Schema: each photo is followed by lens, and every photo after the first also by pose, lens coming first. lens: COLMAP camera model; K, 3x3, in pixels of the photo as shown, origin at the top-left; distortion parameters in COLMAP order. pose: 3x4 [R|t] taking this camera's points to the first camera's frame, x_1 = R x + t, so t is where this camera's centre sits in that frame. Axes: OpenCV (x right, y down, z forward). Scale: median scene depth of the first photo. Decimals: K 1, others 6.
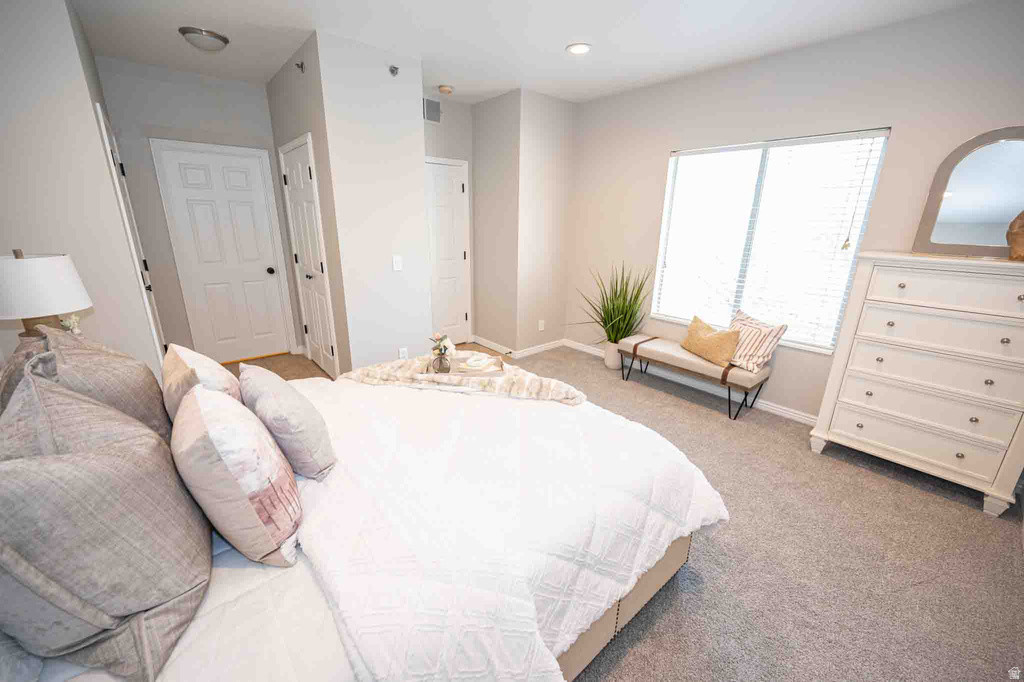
lens RADIAL K [[400.0, 0, 508.6], [0, 400.0, 341.3], [0, 0, 1]] dist [-0.002671, -0.000157]
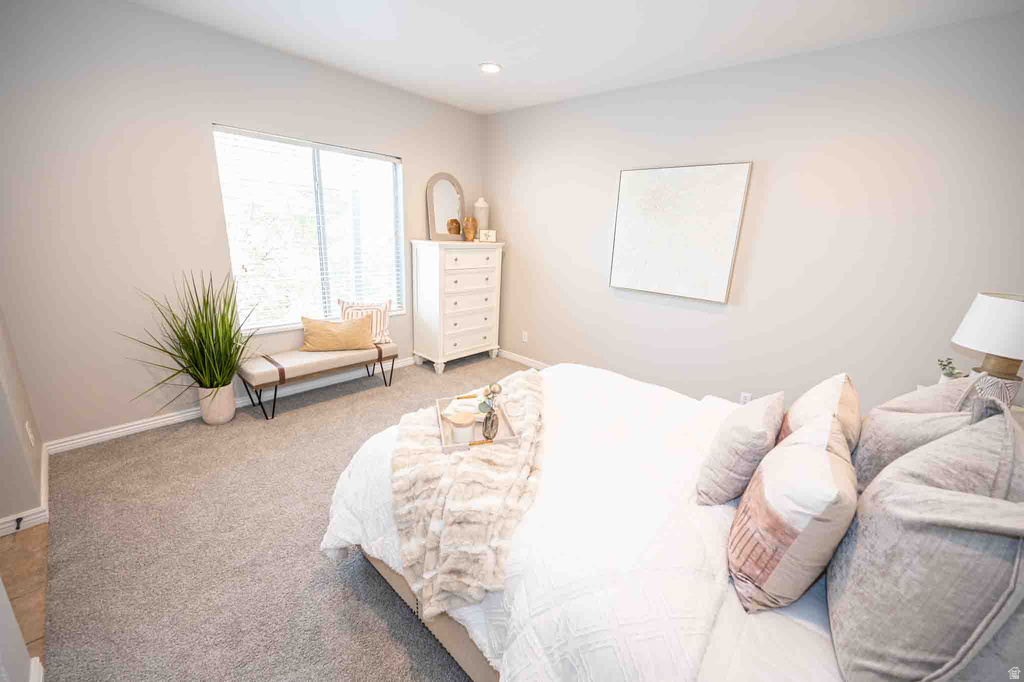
lens RADIAL K [[407.0, 0, 519.0], [0, 407.0, 338.3], [0, 0, 1]] dist [0.000264, 0.000027]
pose [[-0.143836, -0.285807, 0.947431, -0.606332], [0.240128, 0.918693, 0.313593, -0.223882], [-0.960026, 0.272611, -0.063511, 0.671360]]
